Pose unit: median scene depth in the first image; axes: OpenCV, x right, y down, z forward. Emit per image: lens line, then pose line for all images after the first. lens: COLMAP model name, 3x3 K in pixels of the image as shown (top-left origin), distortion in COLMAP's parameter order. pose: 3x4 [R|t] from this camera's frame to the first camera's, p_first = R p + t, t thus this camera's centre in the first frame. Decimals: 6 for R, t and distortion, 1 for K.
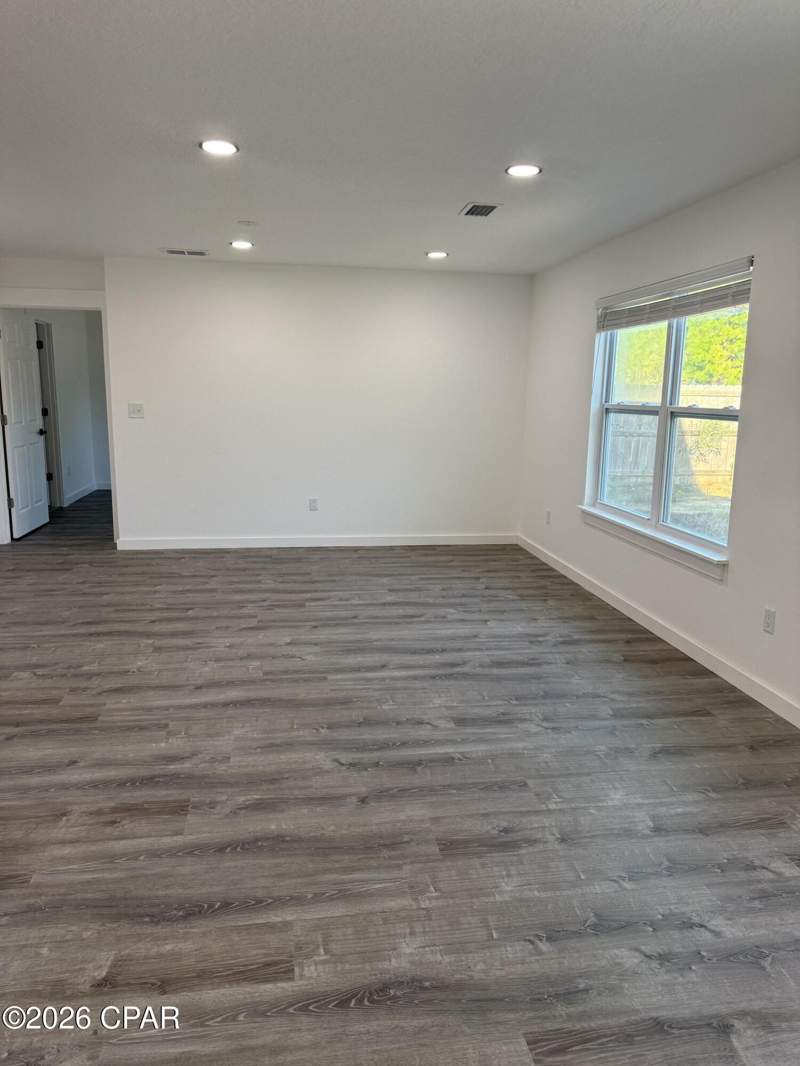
lens RADIAL K [[738.1, 0, 400.0], [0, 738.1, 533.0], [0, 0, 1]] dist [0.082091, -0.115316]
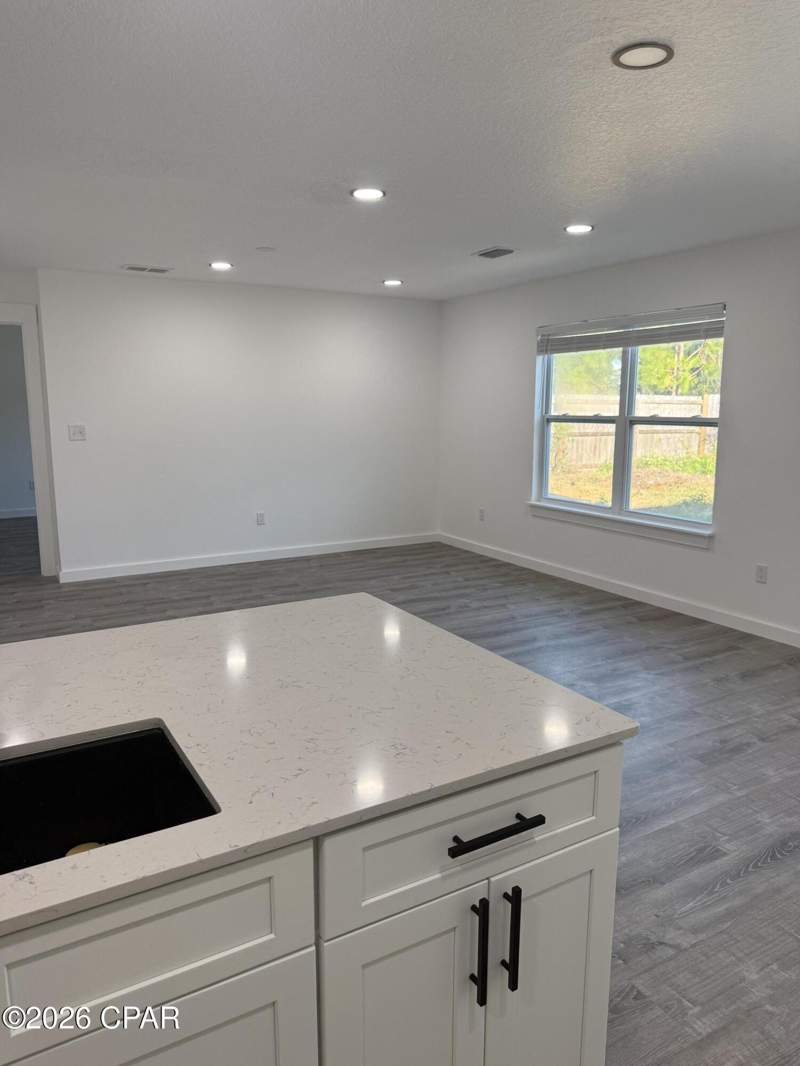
lens RADIAL K [[738.1, 0, 400.0], [0, 738.1, 533.0], [0, 0, 1]] dist [0.082091, -0.115316]
pose [[0.932365, -0.079668, 0.352631, -0.538394], [0.083099, 0.996527, 0.005425, -0.016273], [-0.351838, 0.024245, 0.935747, -0.031400]]
